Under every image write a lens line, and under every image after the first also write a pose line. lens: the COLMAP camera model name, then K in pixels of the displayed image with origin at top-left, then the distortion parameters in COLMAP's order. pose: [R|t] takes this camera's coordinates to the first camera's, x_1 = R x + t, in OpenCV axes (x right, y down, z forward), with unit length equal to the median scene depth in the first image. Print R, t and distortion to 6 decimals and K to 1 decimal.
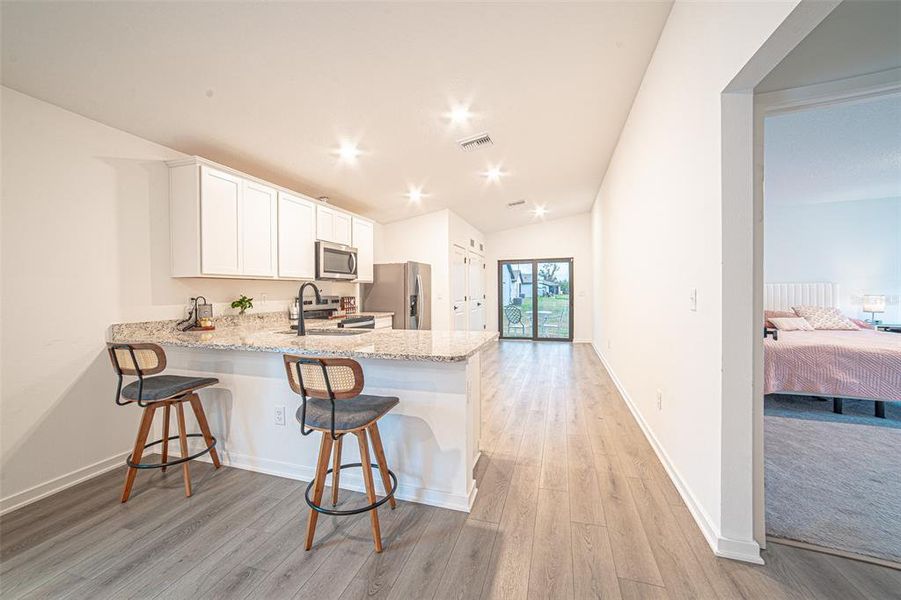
lens RADIAL K [[389.3, 0, 450.5], [0, 389.3, 300.0], [0, 0, 1]] dist [-0.082668, 0.000136]
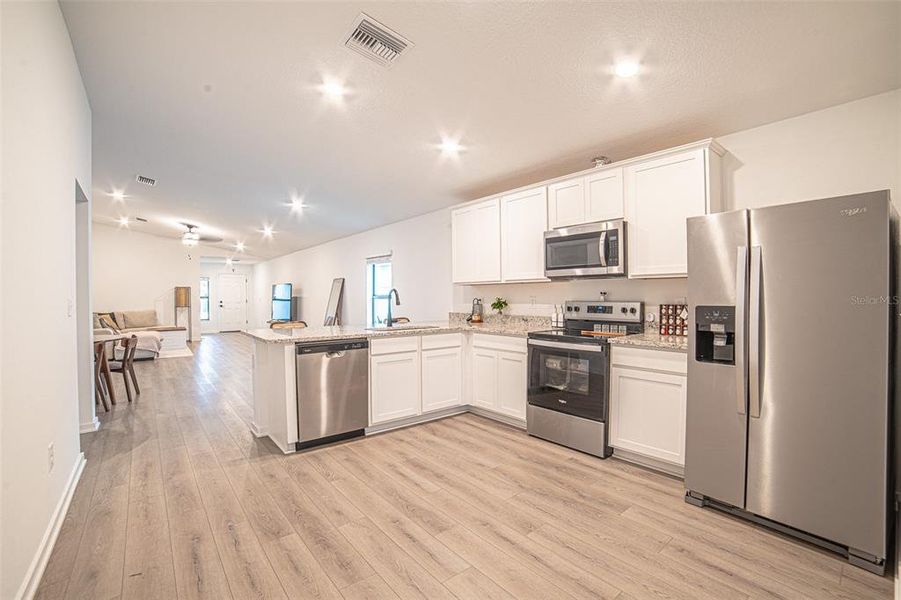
lens RADIAL K [[389.3, 0, 450.5], [0, 389.3, 300.0], [0, 0, 1]] dist [-0.082668, 0.000136]
pose [[-0.572954, 0.012040, -0.819499, 0.480503], [-0.010223, 0.999709, 0.021835, -0.028766], [0.819524, 0.020888, -0.572665, 1.429705]]
